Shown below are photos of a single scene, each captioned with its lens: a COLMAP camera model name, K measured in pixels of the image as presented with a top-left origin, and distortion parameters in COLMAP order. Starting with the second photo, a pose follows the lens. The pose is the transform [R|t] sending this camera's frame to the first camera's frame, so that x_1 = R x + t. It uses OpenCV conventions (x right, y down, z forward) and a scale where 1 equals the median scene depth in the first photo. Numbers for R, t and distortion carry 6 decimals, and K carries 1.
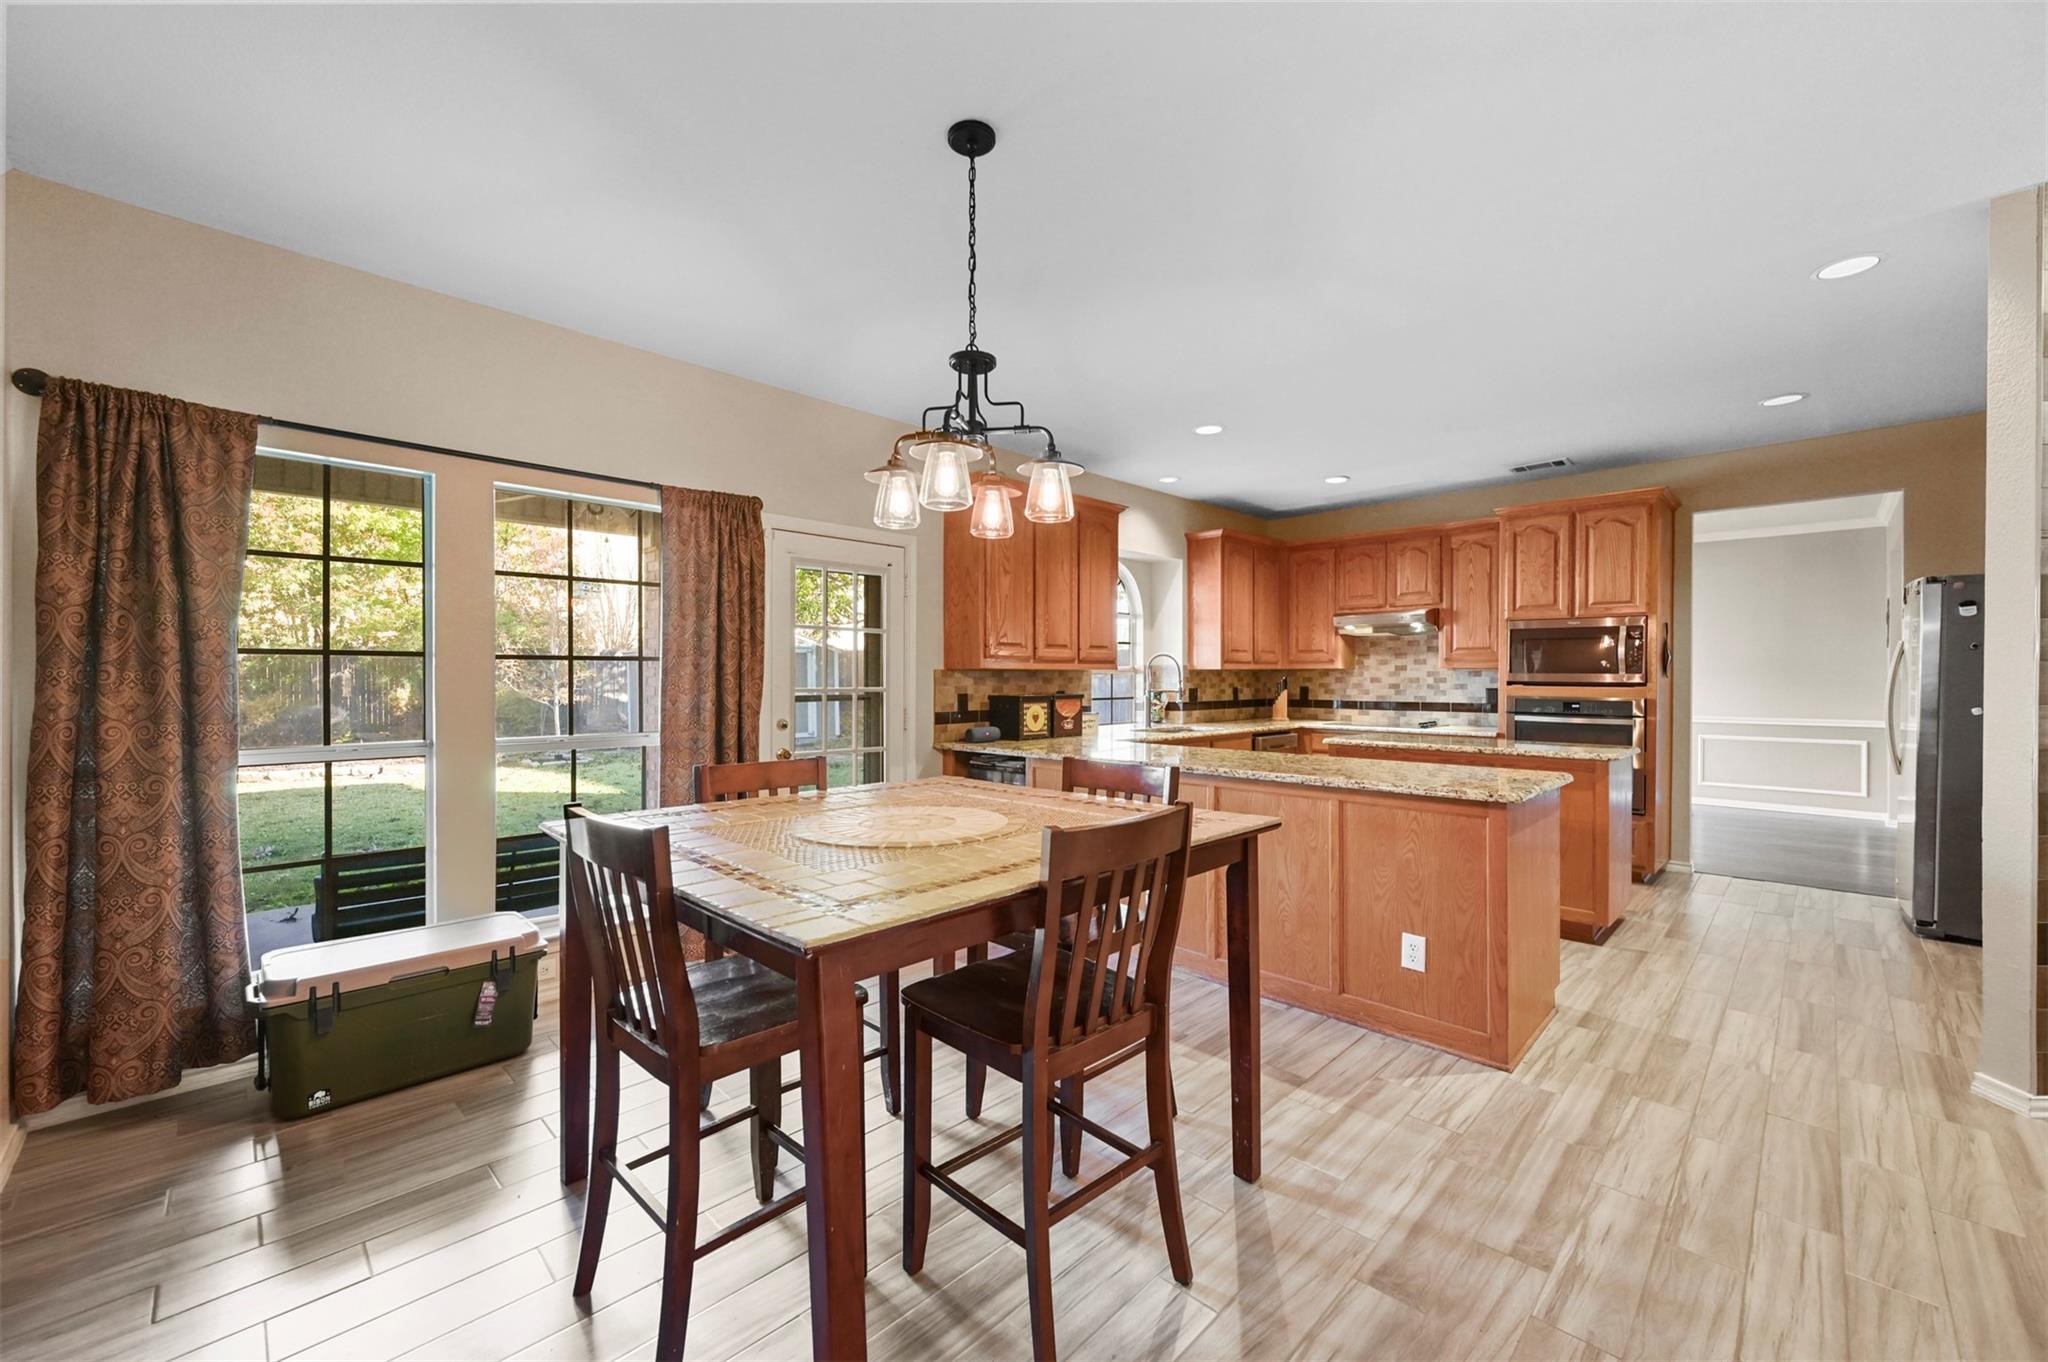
lens RADIAL K [[804.0, 0, 1022.8], [0, 804.0, 679.0], [0, 0, 1]] dist [-0.001419, 0.000226]
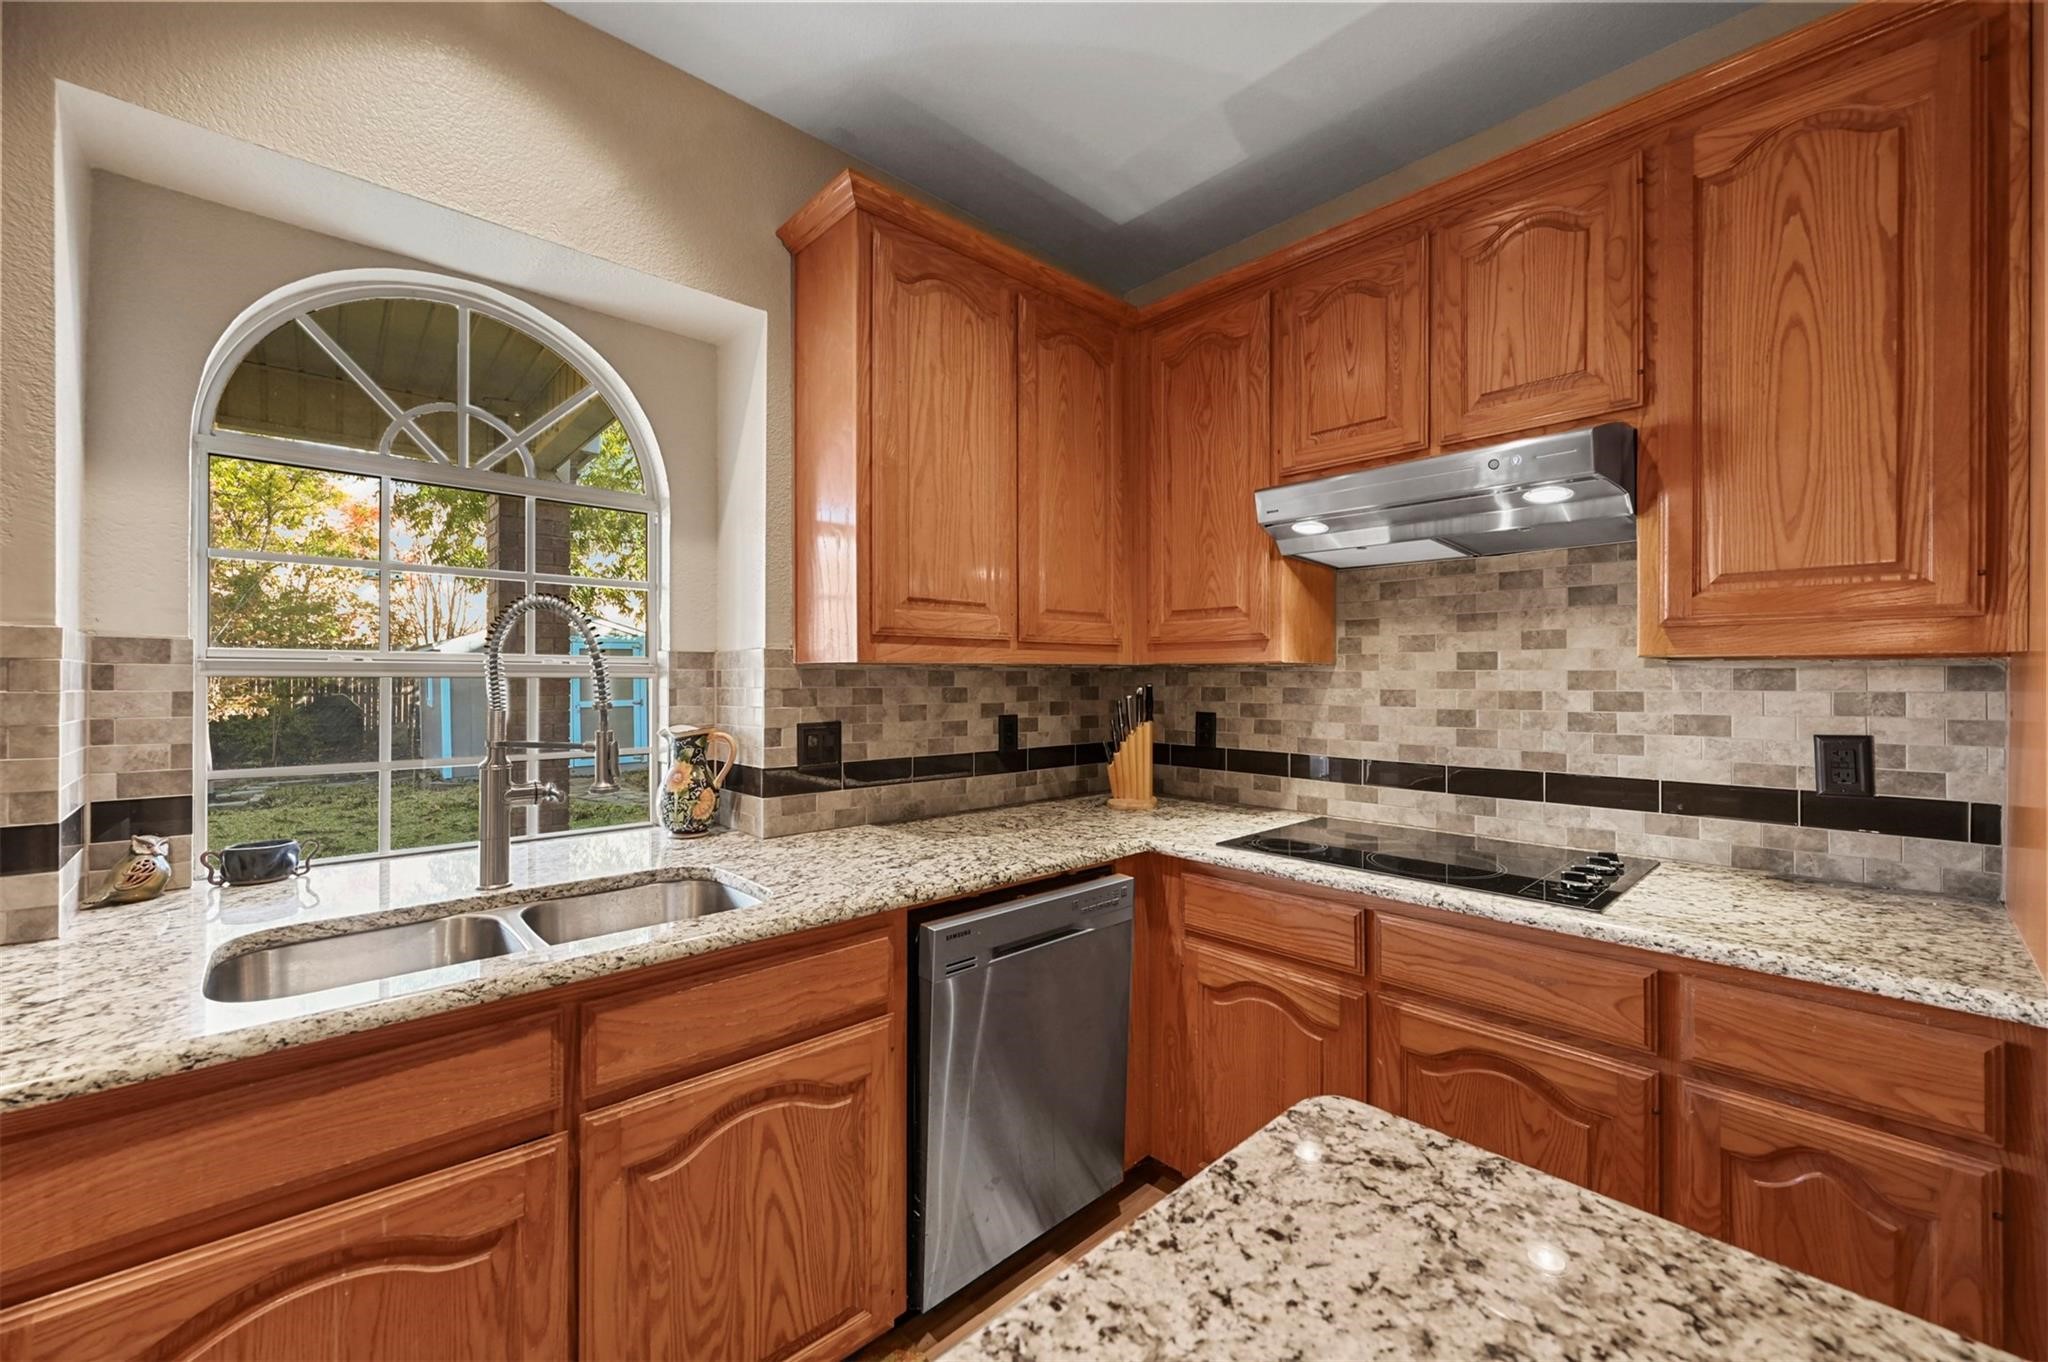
lens RADIAL K [[804.0, 0, 1028.8], [0, 804.0, 677.5], [0, 0, 1]] dist [-0.001419, 0.000226]
pose [[0.999562, 0.001975, -0.029545, 0.304638], [-0.002157, 0.999979, -0.006115, -0.004634], [0.029532, 0.006176, 0.999545, 0.681797]]
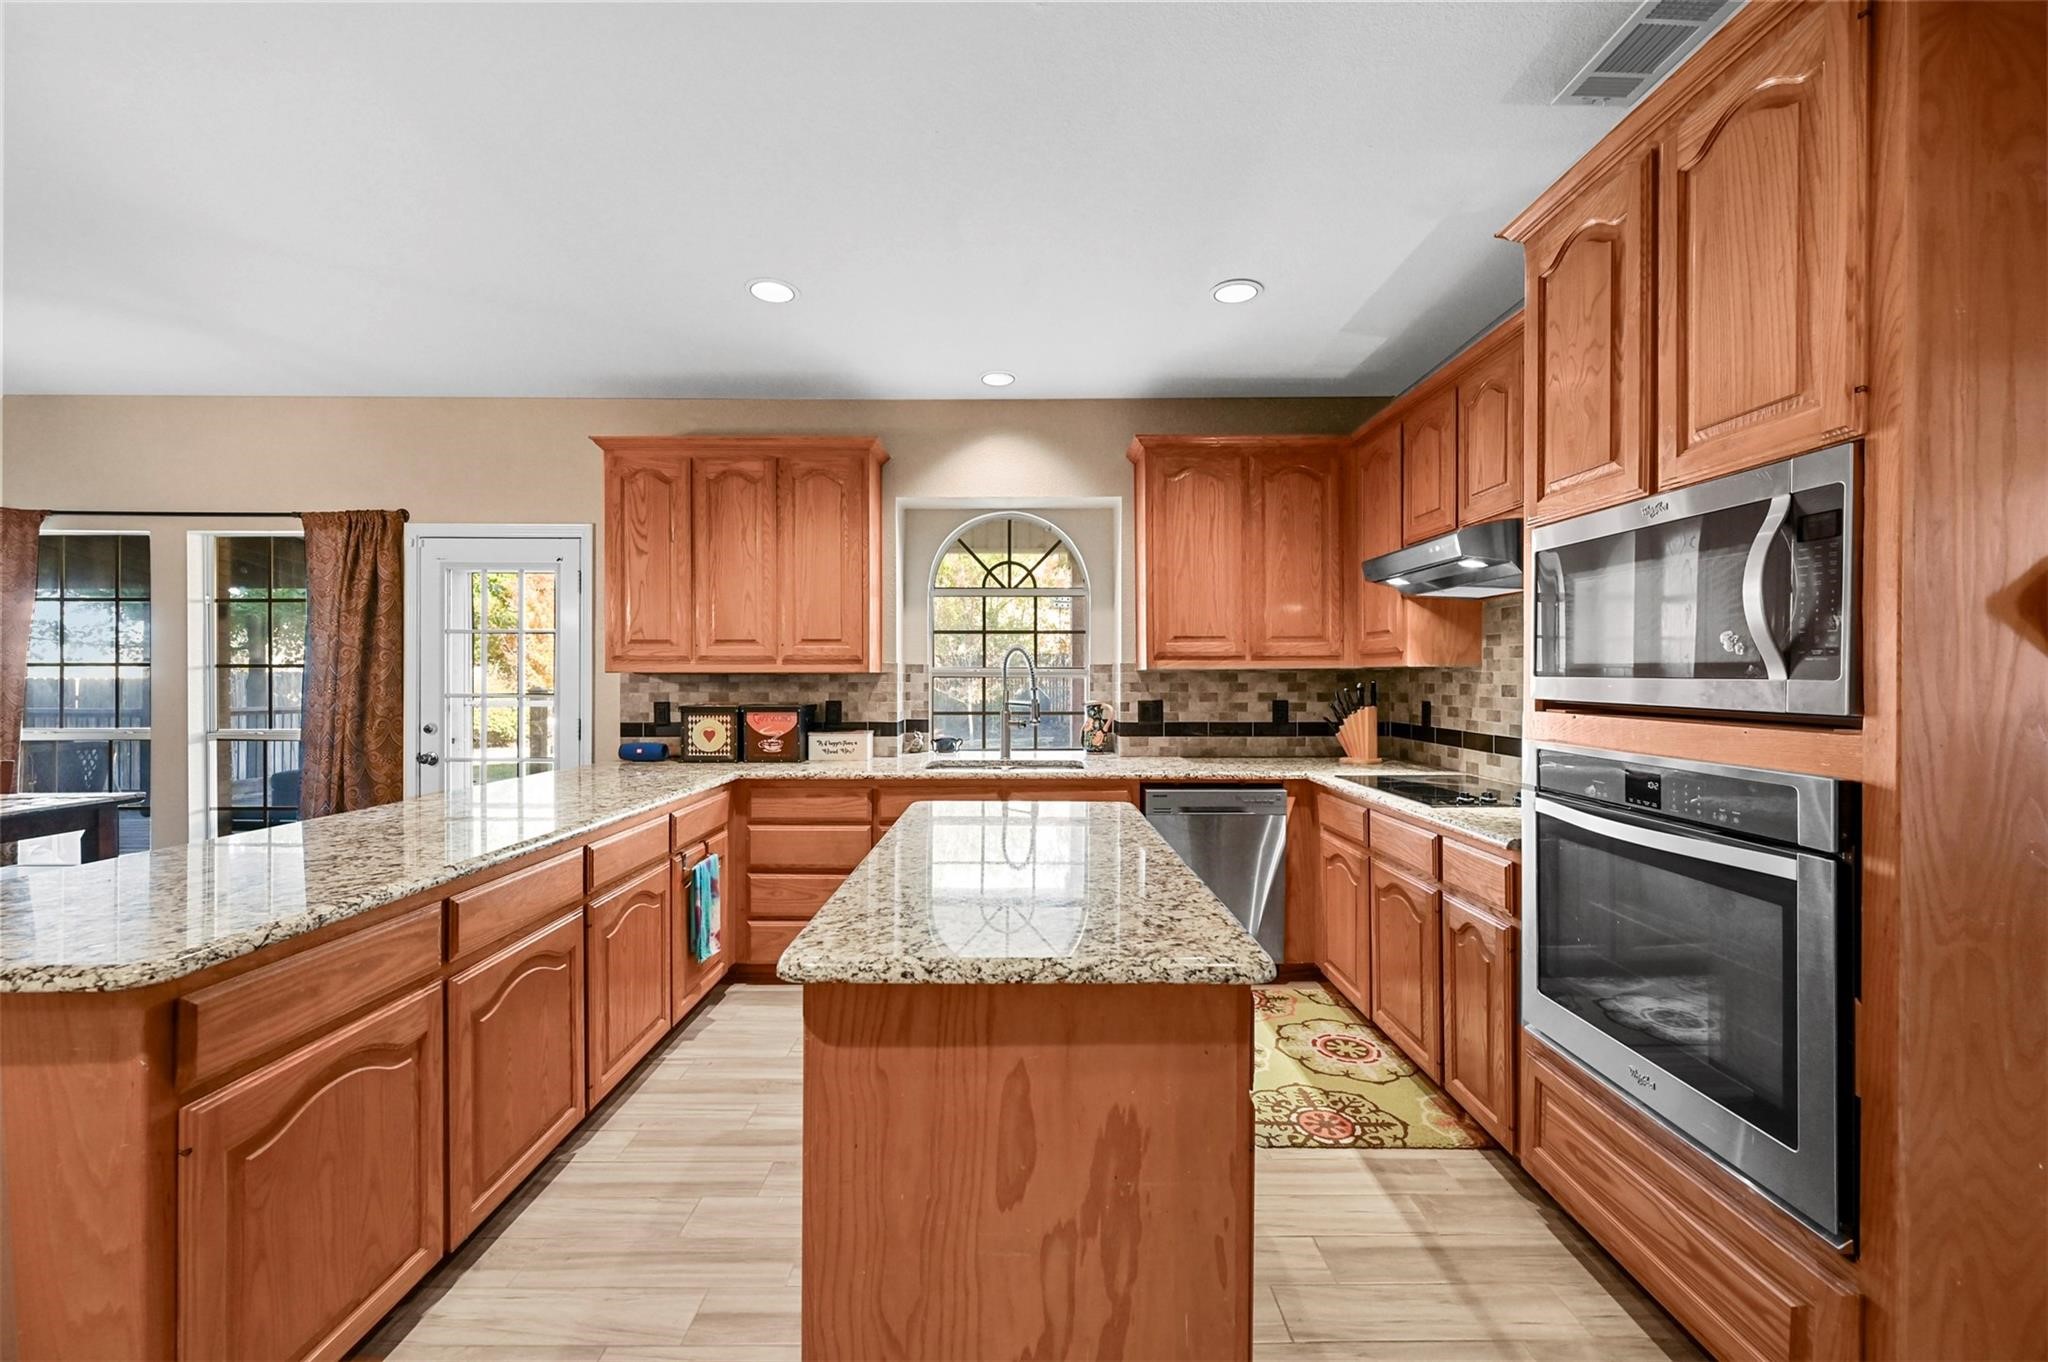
lens RADIAL K [[804.0, 0, 1025.6], [0, 804.0, 682.5], [0, 0, 1]] dist [-0.001419, 0.000226]
pose [[0.711775, 0.003661, -0.702398, 0.578803], [-0.002793, 0.999993, 0.002382, -0.003610], [0.702402, 0.000266, 0.711781, 0.490663]]
